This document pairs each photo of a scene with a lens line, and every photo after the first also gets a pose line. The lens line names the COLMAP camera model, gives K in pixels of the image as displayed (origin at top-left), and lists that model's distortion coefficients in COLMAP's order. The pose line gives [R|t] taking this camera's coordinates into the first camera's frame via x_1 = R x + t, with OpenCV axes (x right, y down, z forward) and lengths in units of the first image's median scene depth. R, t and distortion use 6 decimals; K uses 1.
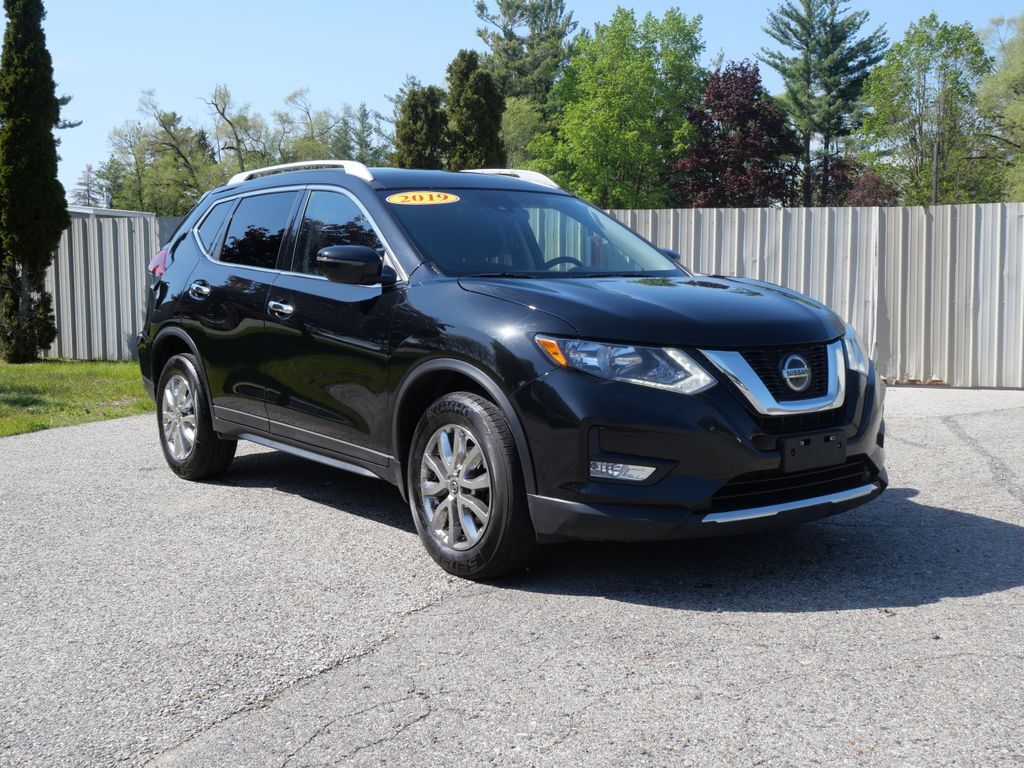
lens RADIAL K [[1199.3, 0, 512.0], [0, 1199.3, 384.0], [0, 0, 1]] dist [-0.012168, -0.010317]
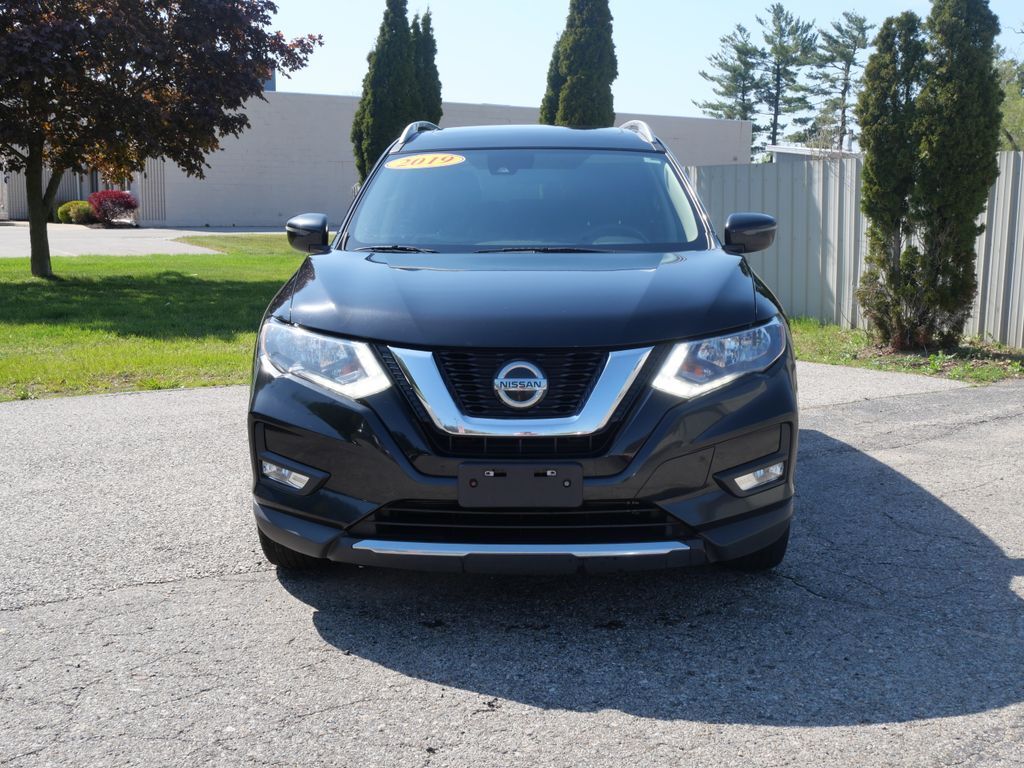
lens RADIAL K [[1199.3, 0, 512.0], [0, 1199.3, 384.0], [0, 0, 1]] dist [-0.012168, -0.010317]
pose [[0.777088, 0.094334, -0.622282, 0.059544], [-0.063104, 0.995400, 0.072094, -0.005422], [0.626221, -0.016755, 0.779466, 0.031331]]
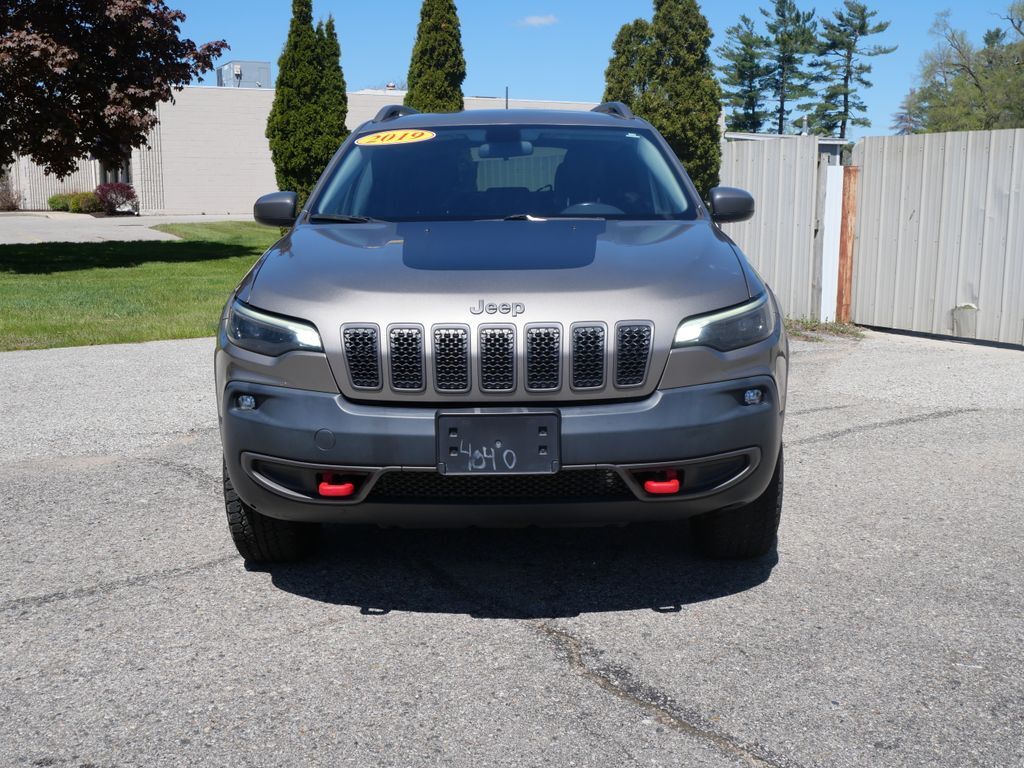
lens RADIAL K [[1137.5, 0, 512.0], [0, 1137.5, 384.0], [0, 0, 1]] dist [-0.012694, 0.025186]
pose [[0.748470, 0.104208, -0.654931, 0.108899], [-0.054966, 0.993927, 0.095330, -0.007316], [0.660887, -0.035353, 0.749652, 0.047877]]
